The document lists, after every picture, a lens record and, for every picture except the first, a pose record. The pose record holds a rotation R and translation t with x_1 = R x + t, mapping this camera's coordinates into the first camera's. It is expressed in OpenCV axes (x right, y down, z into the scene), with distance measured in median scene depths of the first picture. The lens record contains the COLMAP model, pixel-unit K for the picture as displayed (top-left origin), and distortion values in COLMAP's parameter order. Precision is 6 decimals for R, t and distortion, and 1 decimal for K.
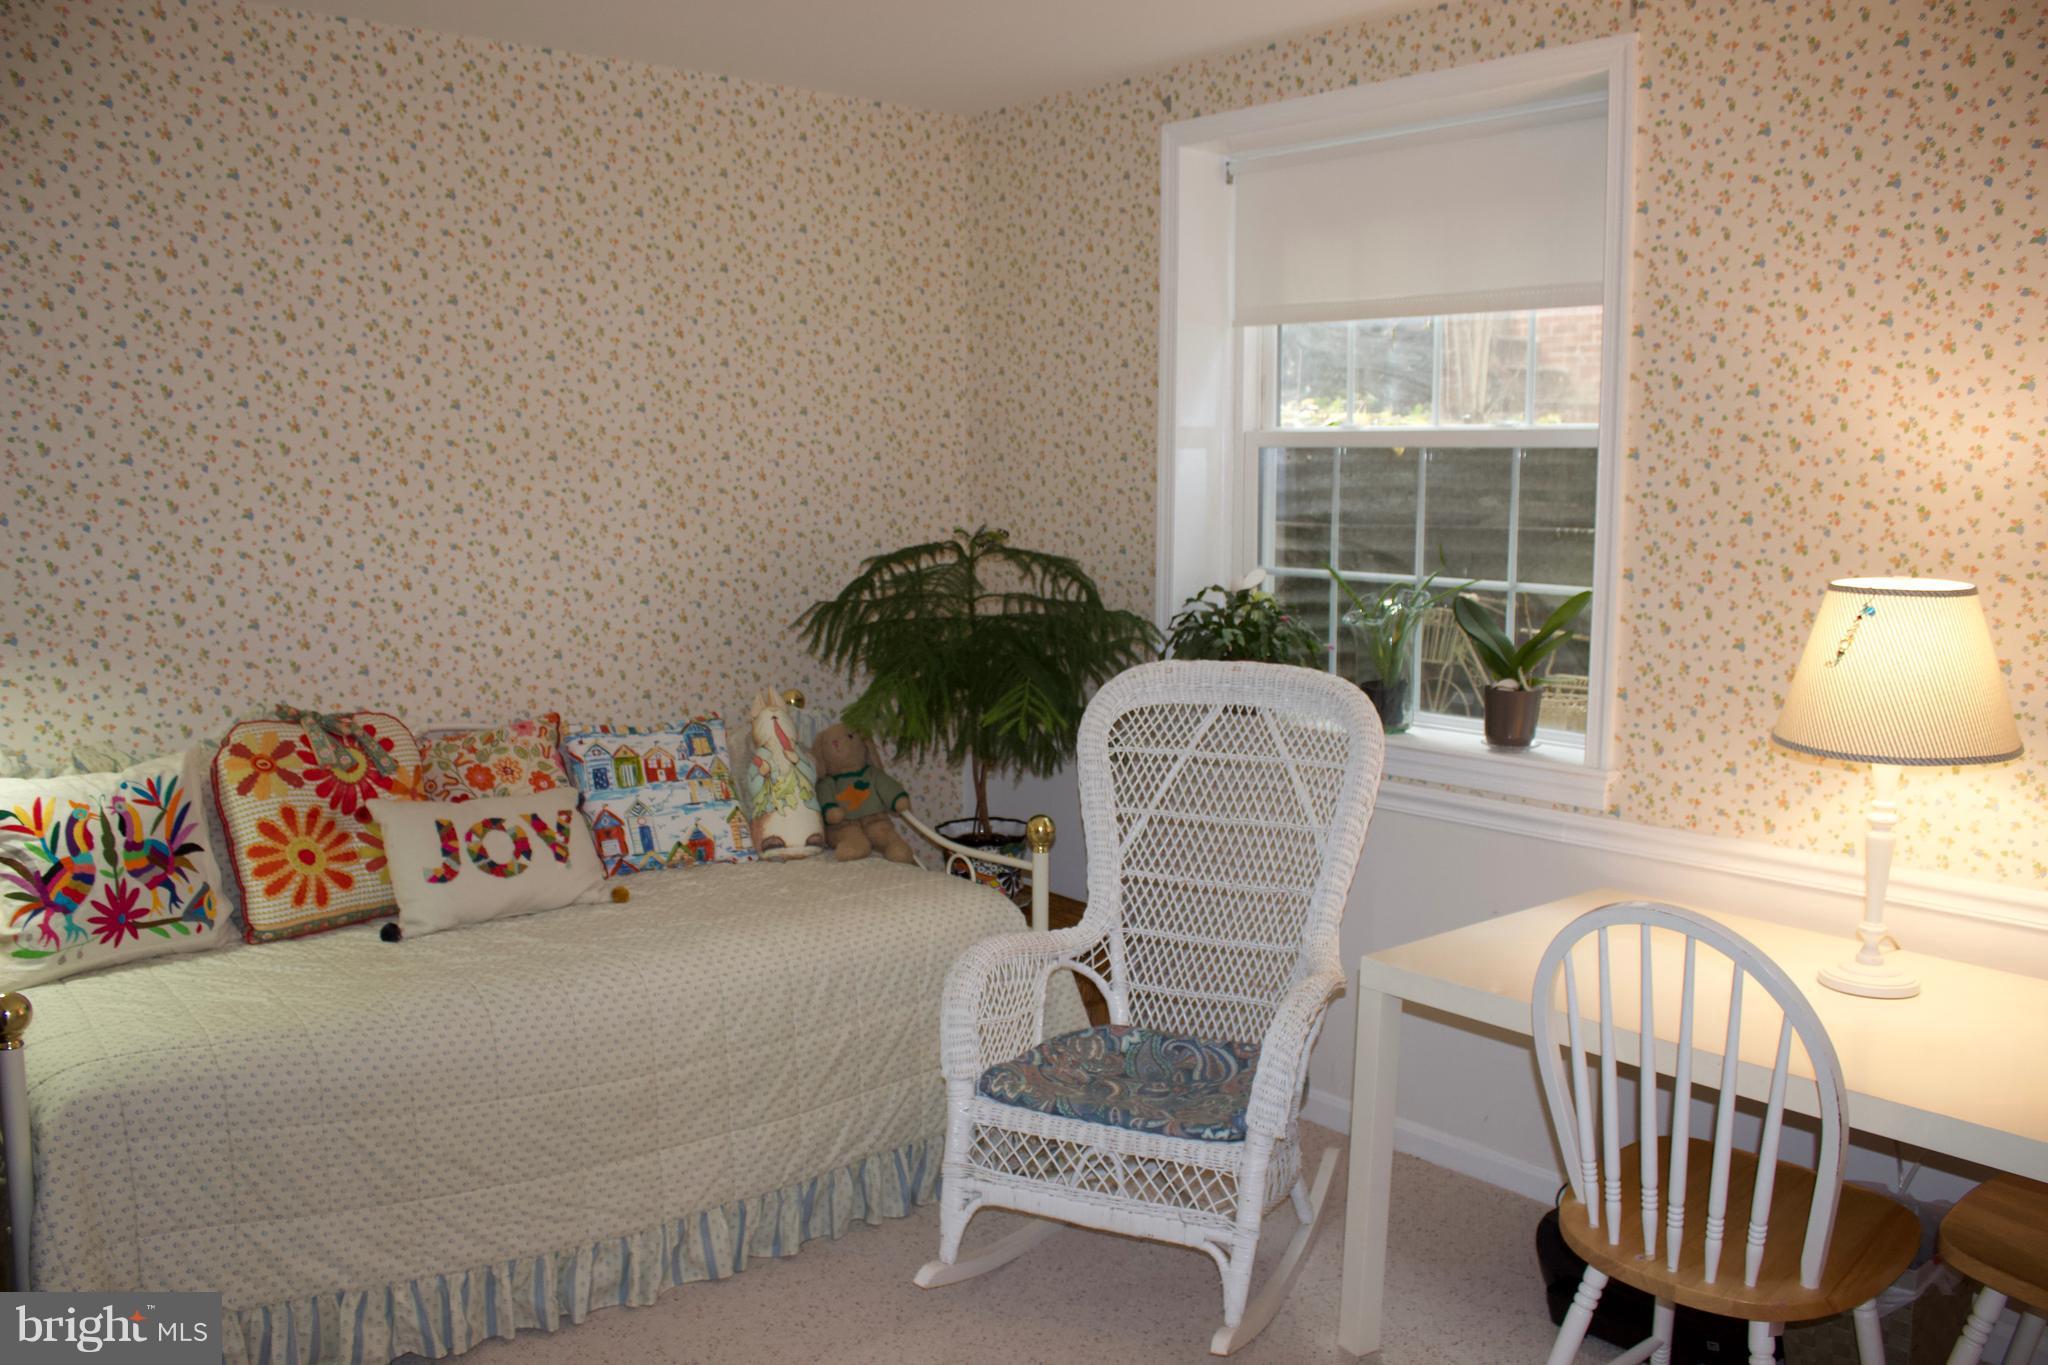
lens RADIAL K [[1815.2, 0, 1024.0], [0, 1815.2, 676.4], [0, 0, 1]] dist [-0.022227, 0.049210]
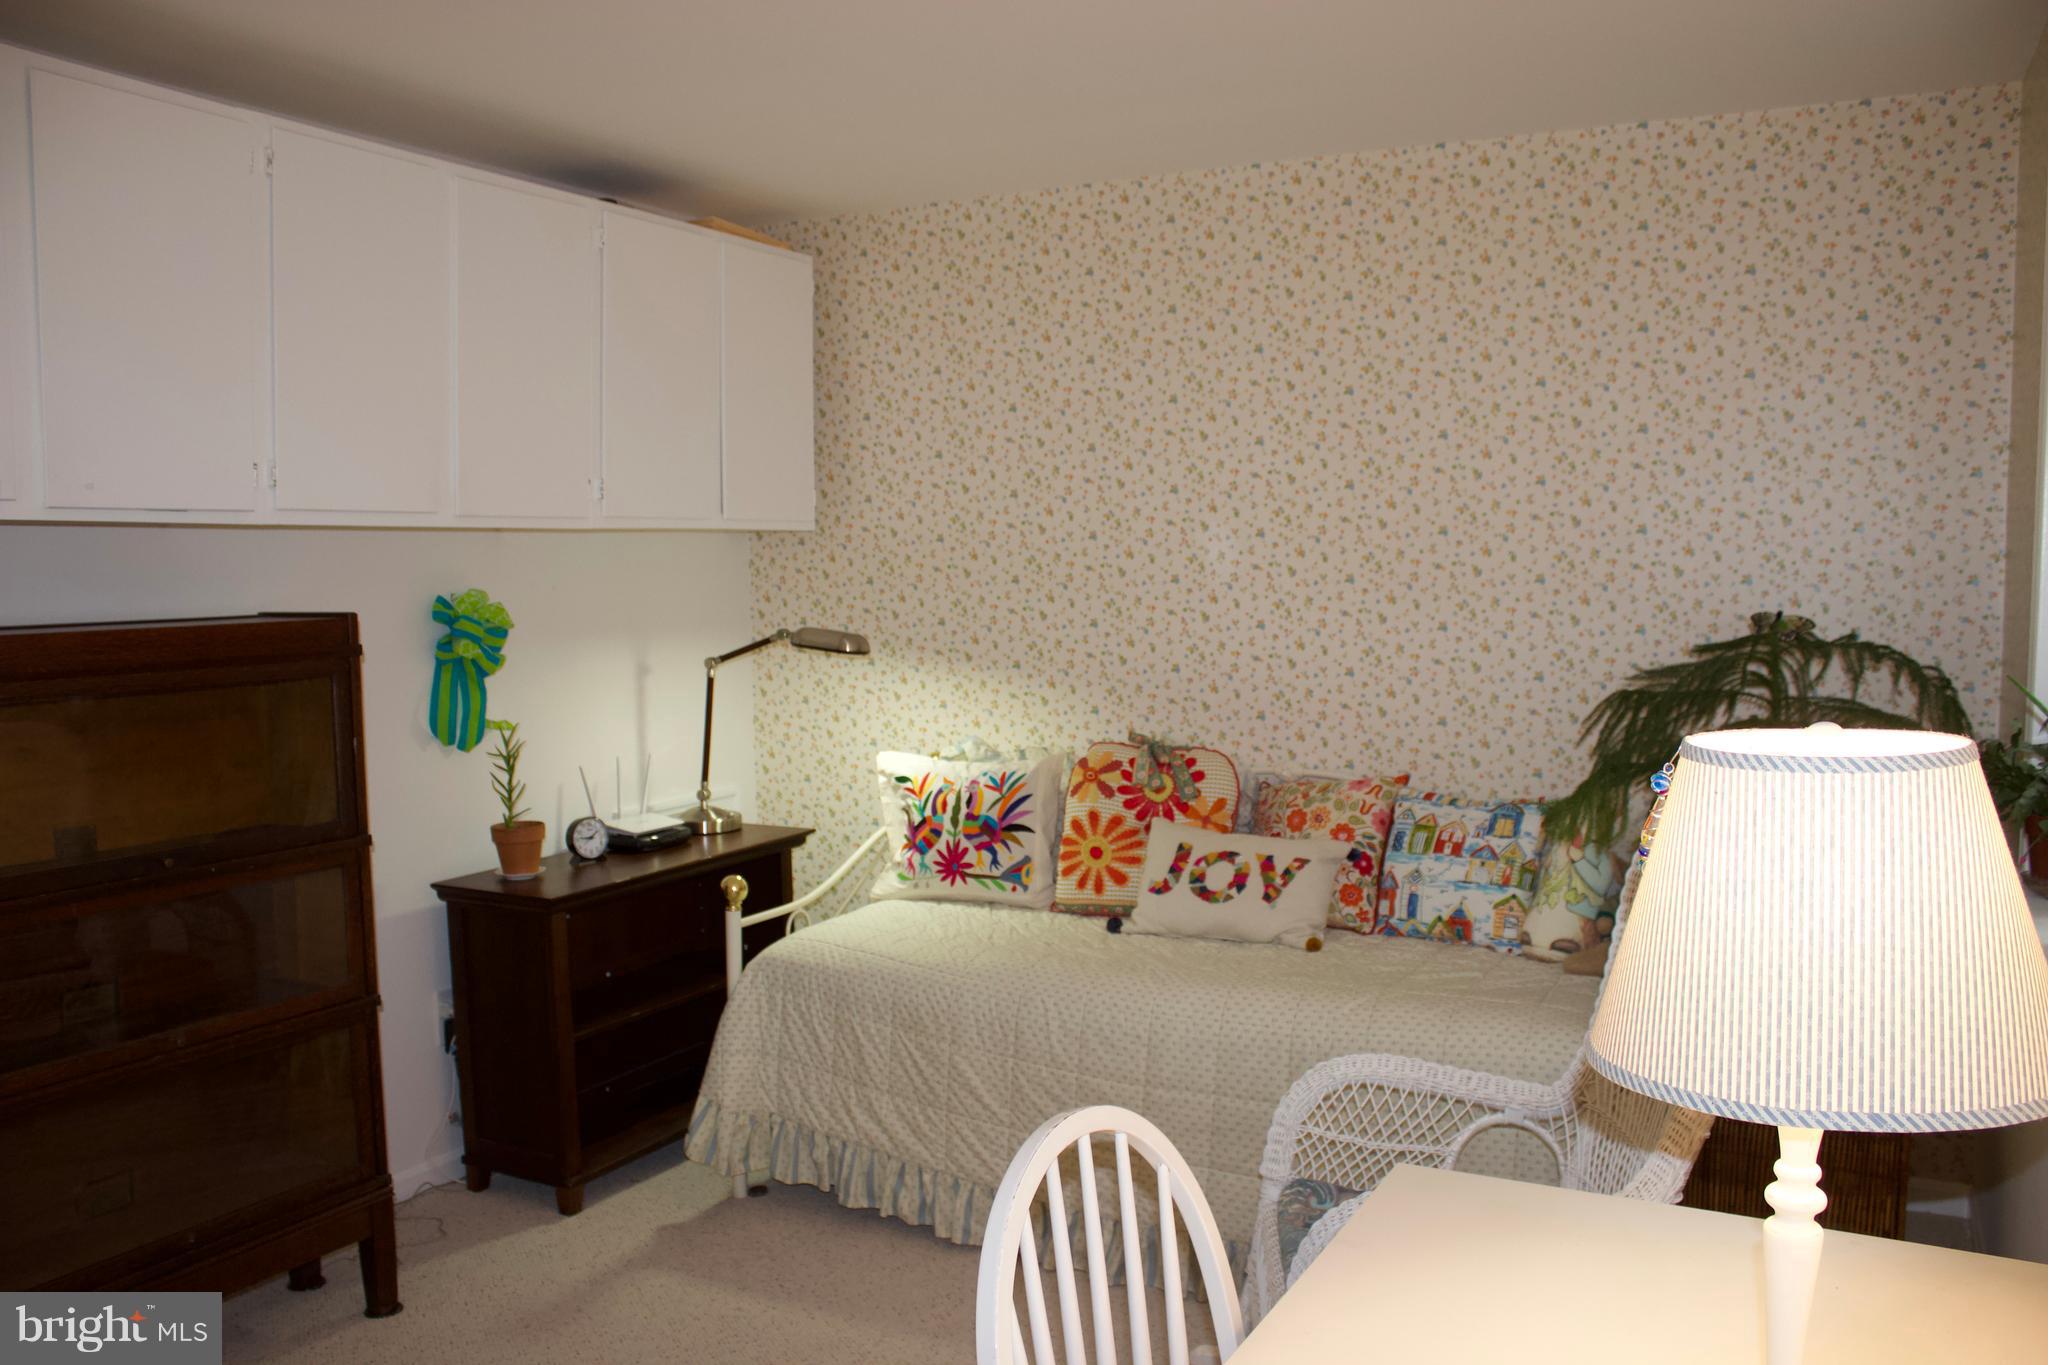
lens RADIAL K [[1815.2, 0, 1023.9], [0, 1815.2, 687.3], [0, 0, 1]] dist [-0.022227, 0.049210]
pose [[0.380026, 0.070577, -0.922279, 0.702633], [-0.100926, 0.994296, 0.034501, -0.049990], [0.919453, 0.079971, 0.384981, 0.441432]]
